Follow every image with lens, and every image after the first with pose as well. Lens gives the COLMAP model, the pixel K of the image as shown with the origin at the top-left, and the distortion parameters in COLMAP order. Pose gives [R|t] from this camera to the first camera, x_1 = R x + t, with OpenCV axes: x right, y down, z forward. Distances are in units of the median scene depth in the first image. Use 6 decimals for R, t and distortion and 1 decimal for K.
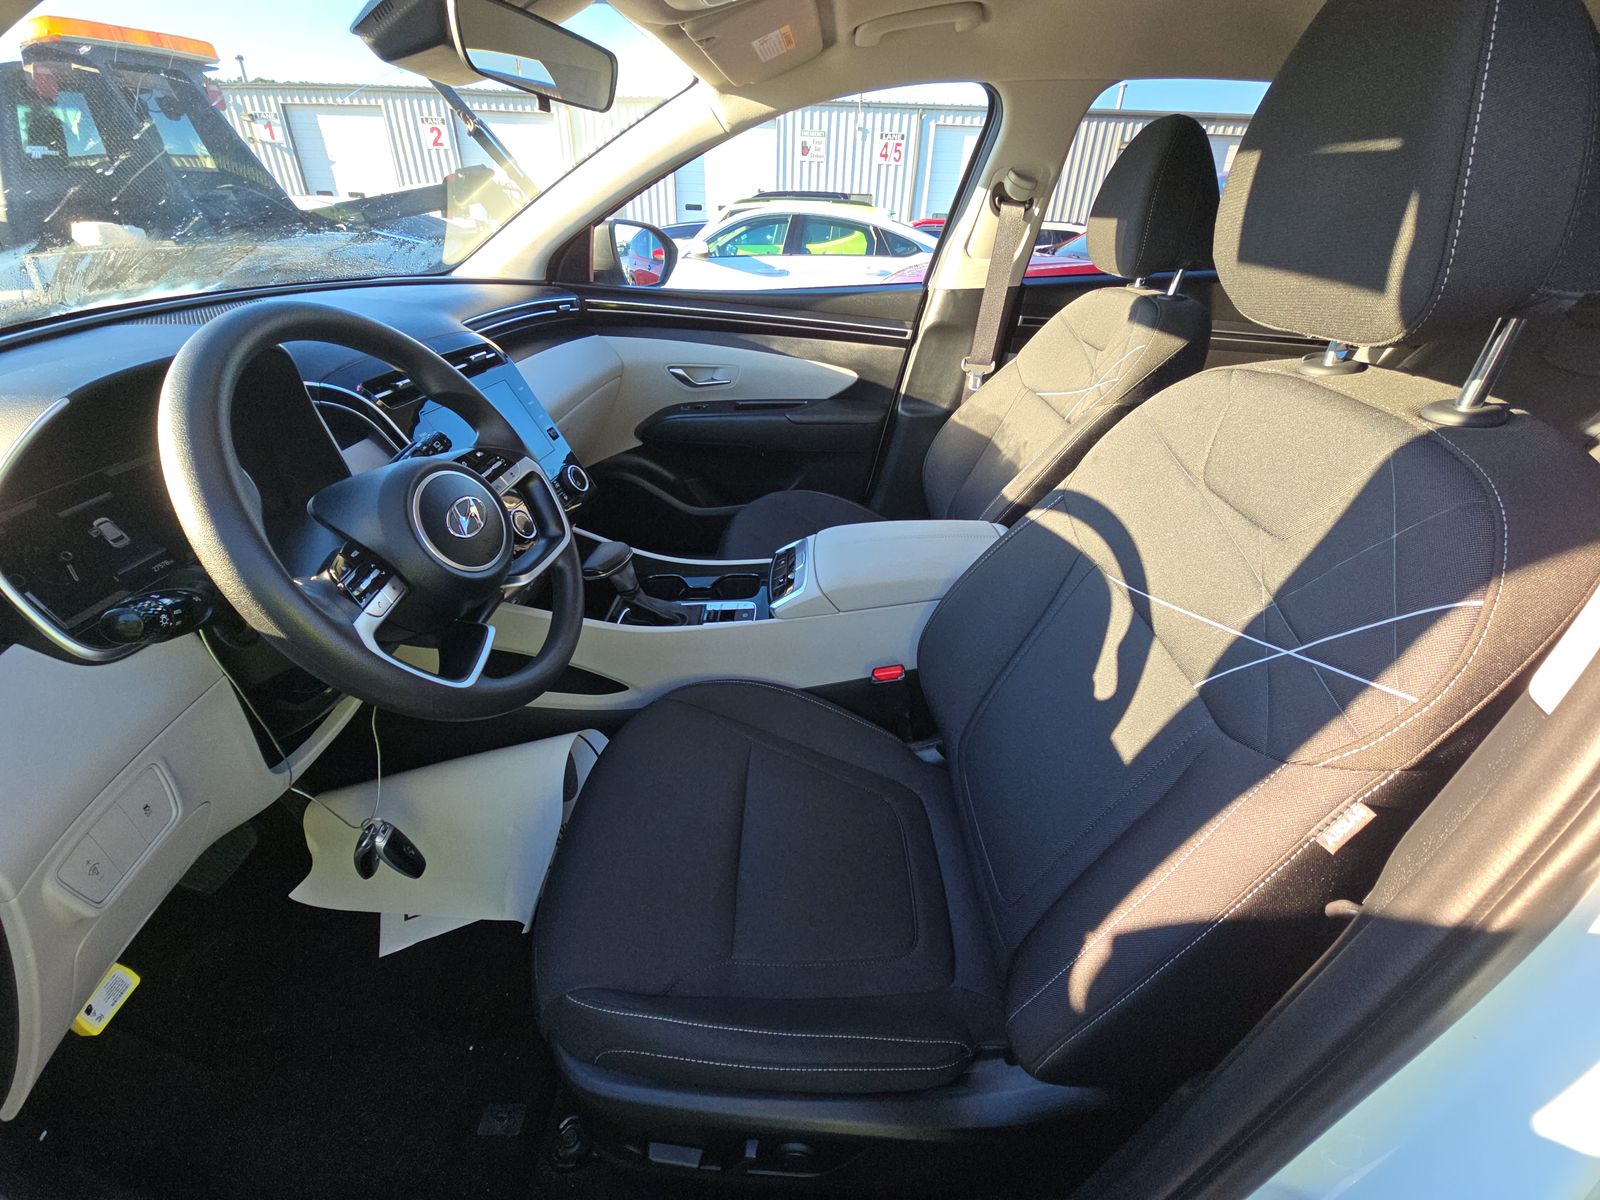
lens RADIAL K [[653.2, 0, 803.2], [0, 653.2, 603.7], [0, 0, 1]] dist [0.000644, -0.002063]
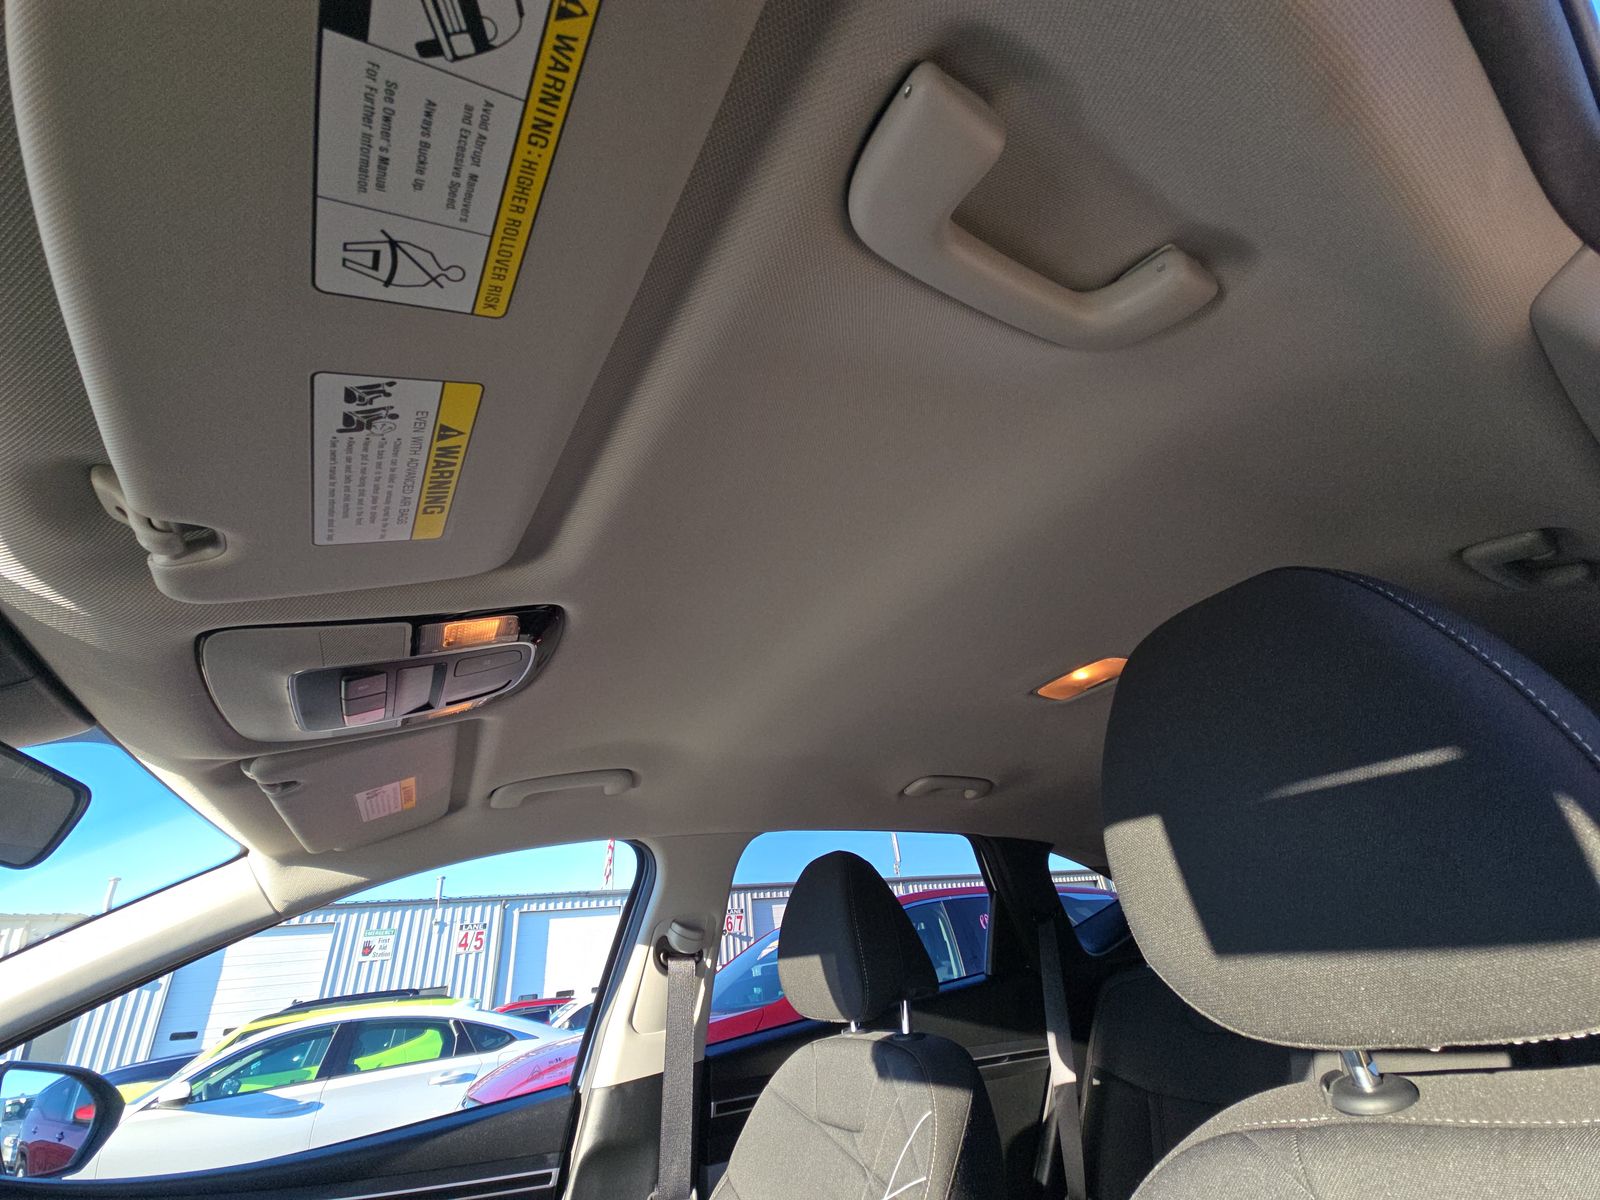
lens RADIAL K [[653.2, 0, 803.7], [0, 653.2, 596.5], [0, 0, 1]] dist [0.000644, -0.002063]
pose [[0.855162, 0.144962, 0.497679, -0.026705], [0.368584, 0.505032, -0.780442, -0.115450], [-0.364478, 0.850840, 0.378453, 0.197472]]
